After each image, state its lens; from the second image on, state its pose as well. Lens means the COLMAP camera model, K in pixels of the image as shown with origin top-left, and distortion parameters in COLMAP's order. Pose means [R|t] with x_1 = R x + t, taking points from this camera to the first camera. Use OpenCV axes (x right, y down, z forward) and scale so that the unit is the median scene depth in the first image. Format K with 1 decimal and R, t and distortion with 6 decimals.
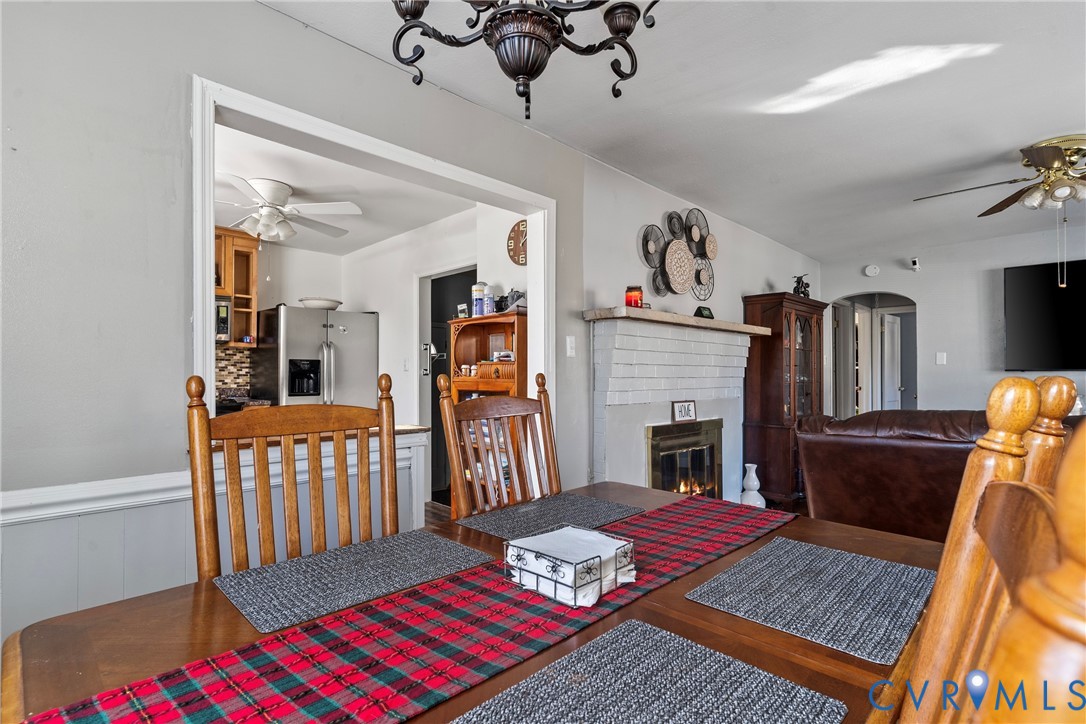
lens RADIAL K [[526.7, 0, 546.6], [0, 526.7, 372.6], [0, 0, 1]] dist [0.000253, 0.001422]
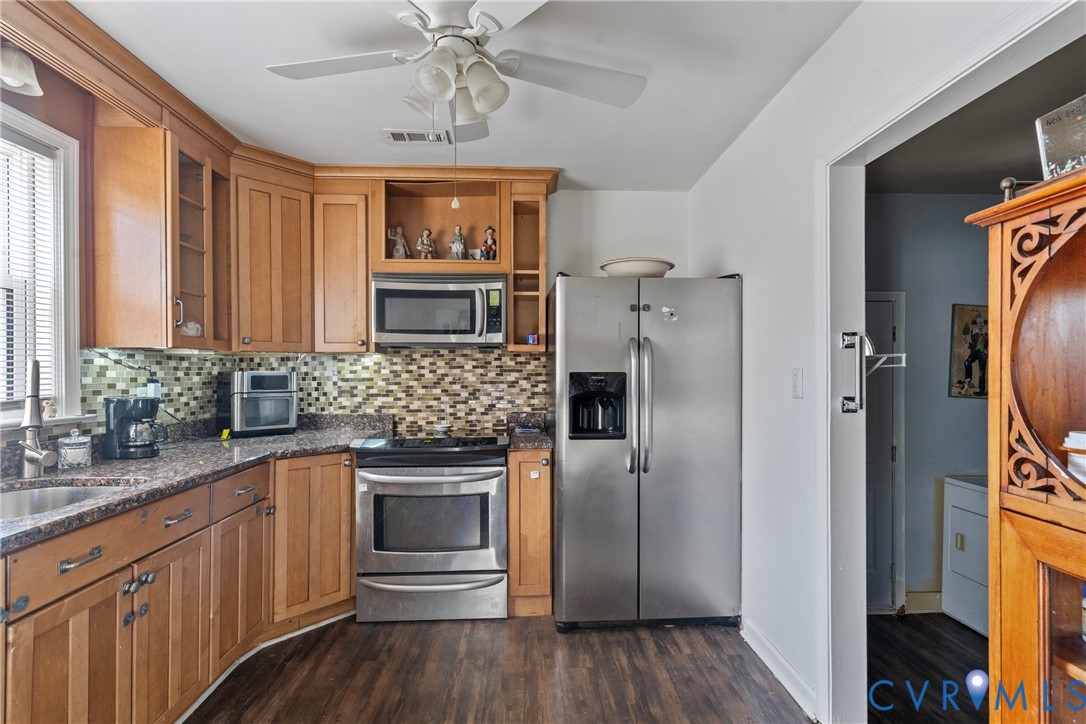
lens RADIAL K [[526.7, 0, 544.2], [0, 526.7, 368.6], [0, 0, 1]] dist [0.000253, 0.001422]
pose [[0.733858, -0.002969, -0.679297, -0.132214], [0.003269, 0.999994, -0.000840, -0.028557], [0.679295, -0.001604, 0.733863, 0.569939]]
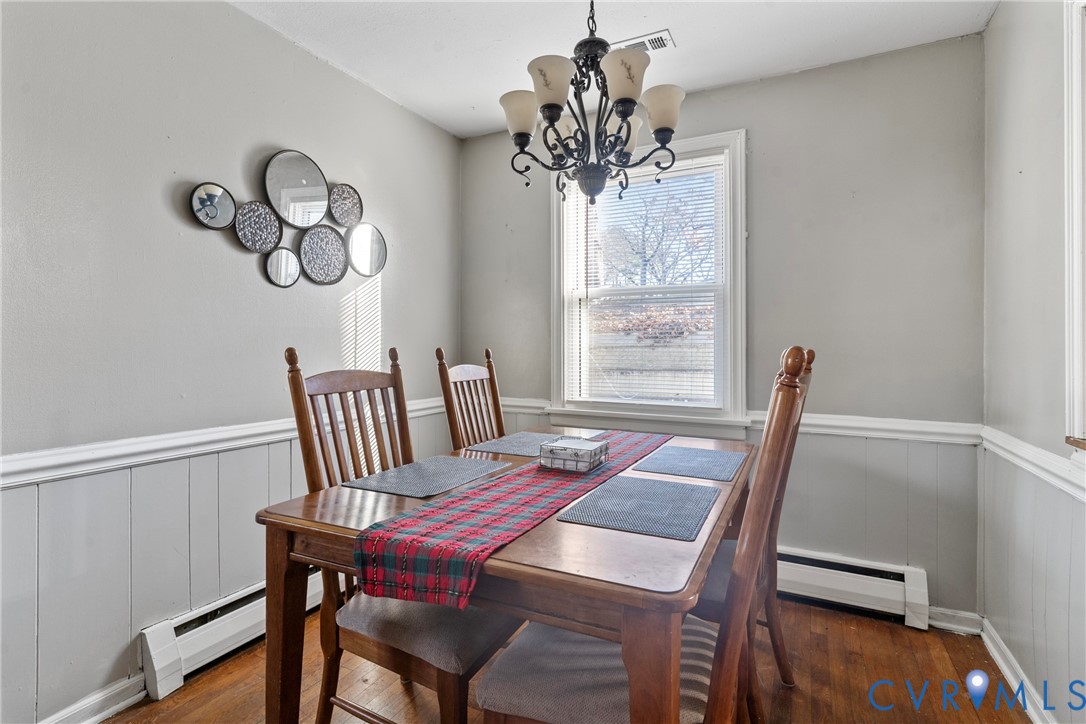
lens RADIAL K [[526.7, 0, 541.8], [0, 526.7, 353.1], [0, 0, 1]] dist [0.000253, 0.001422]
pose [[0.950304, -0.001724, 0.311319, -0.048113], [-0.001253, 0.999955, 0.009364, 0.001224], [-0.311321, -0.009288, 0.950259, -0.048090]]
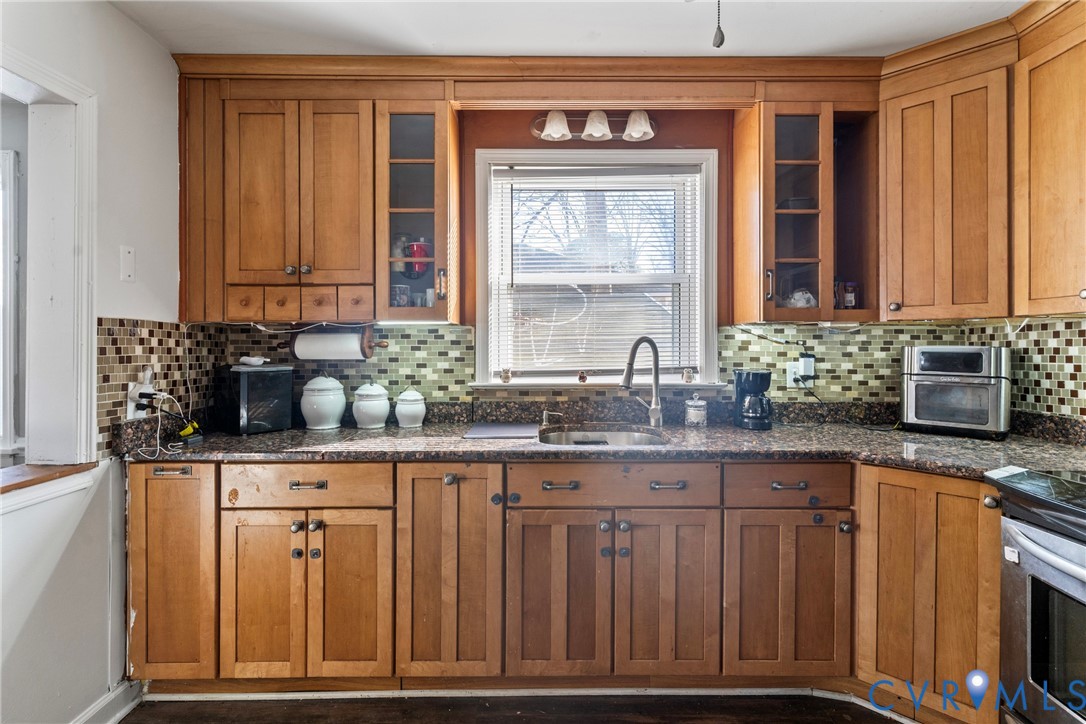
lens RADIAL K [[526.7, 0, 544.6], [0, 526.7, 342.8], [0, 0, 1]] dist [0.000253, 0.001422]
pose [[-0.713589, -0.003287, -0.700557, -0.240859], [0.001282, 0.999981, -0.005998, -0.027684], [0.700563, -0.005178, -0.713571, 0.897946]]
